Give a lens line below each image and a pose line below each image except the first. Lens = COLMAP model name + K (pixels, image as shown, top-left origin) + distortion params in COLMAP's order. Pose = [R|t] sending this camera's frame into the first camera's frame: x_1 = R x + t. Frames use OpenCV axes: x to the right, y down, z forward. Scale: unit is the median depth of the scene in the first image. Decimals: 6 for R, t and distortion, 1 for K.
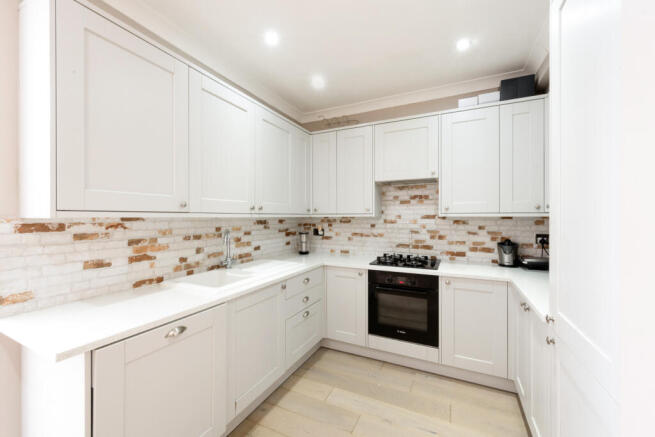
lens RADIAL K [[261.2, 0, 327.5], [0, 261.2, 217.7], [0, 0, 1]] dist [-0.003714, -0.000070]
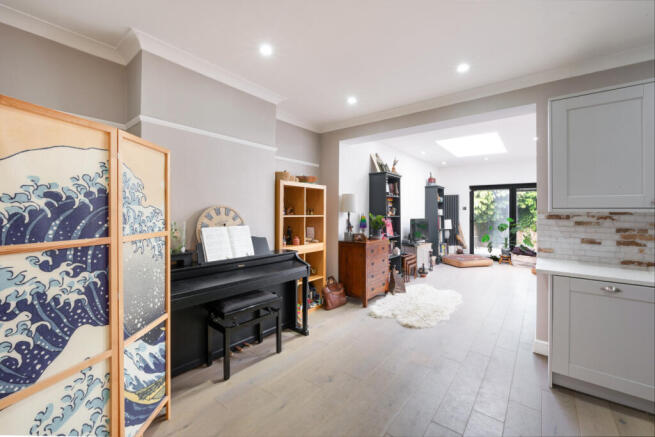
lens RADIAL K [[261.2, 0, 326.7], [0, 261.2, 213.9], [0, 0, 1]] dist [-0.003714, -0.000070]
pose [[-0.243242, 0.007892, -0.969934, 0.990272], [-0.007354, 0.999923, 0.009981, 0.006310], [0.969938, 0.009561, -0.243165, -0.165501]]
